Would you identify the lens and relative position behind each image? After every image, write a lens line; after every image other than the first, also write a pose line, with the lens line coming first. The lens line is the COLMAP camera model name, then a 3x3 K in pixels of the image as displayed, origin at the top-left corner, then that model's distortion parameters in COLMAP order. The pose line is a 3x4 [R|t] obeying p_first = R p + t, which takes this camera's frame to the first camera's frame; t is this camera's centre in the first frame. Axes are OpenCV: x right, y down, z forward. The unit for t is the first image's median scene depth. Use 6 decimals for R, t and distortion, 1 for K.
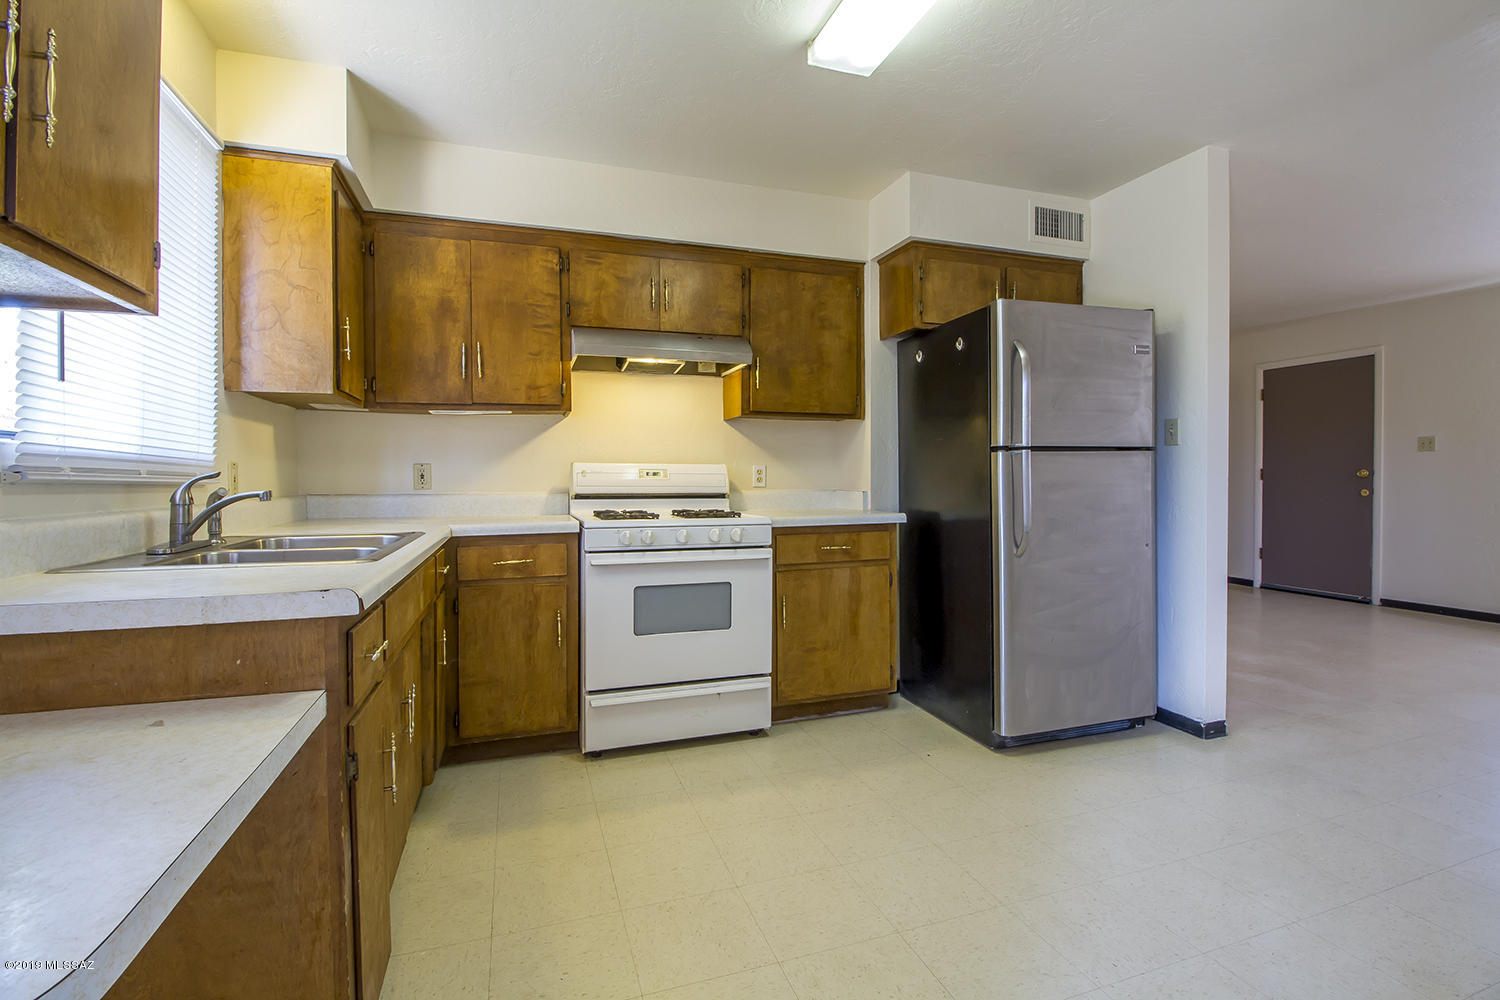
lens RADIAL K [[696.1, 0, 750.0], [0, 696.1, 500.0], [0, 0, 1]] dist [-0.001485, -0.000544]
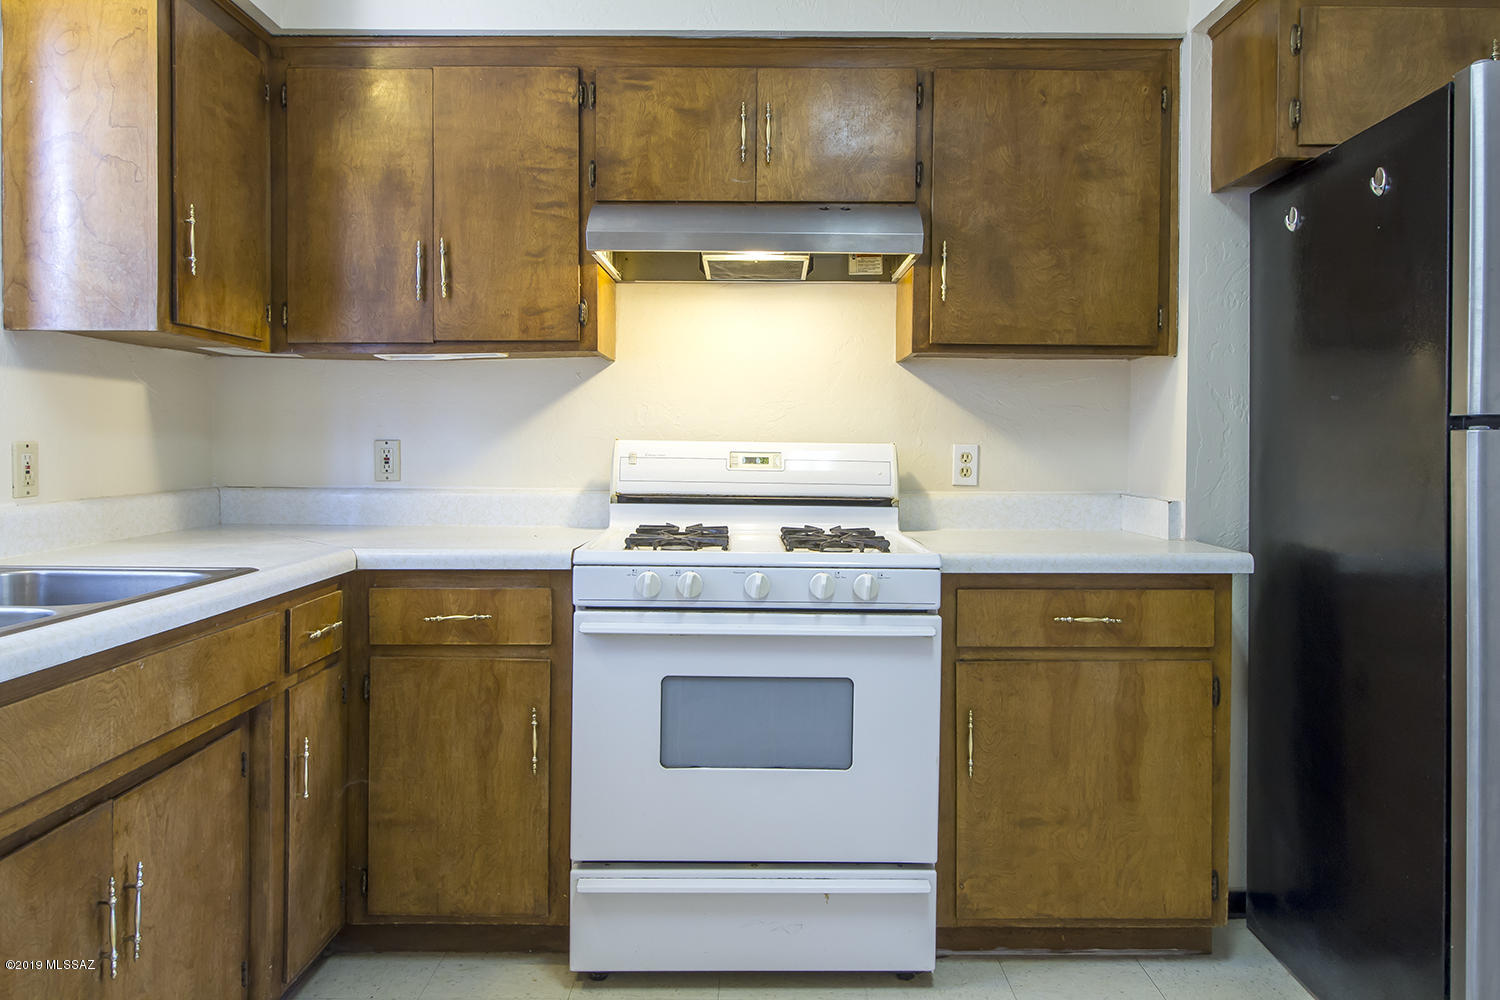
lens RADIAL K [[1011.8, 0, 749.0], [0, 1011.8, 467.1], [0, 0, 1]] dist [0.007308, 0.000736]
pose [[0.943522, 0.019077, -0.330761, 0.139533], [-0.021716, 0.999755, -0.004283, -0.031940], [0.330598, 0.011224, 0.943705, 0.261099]]
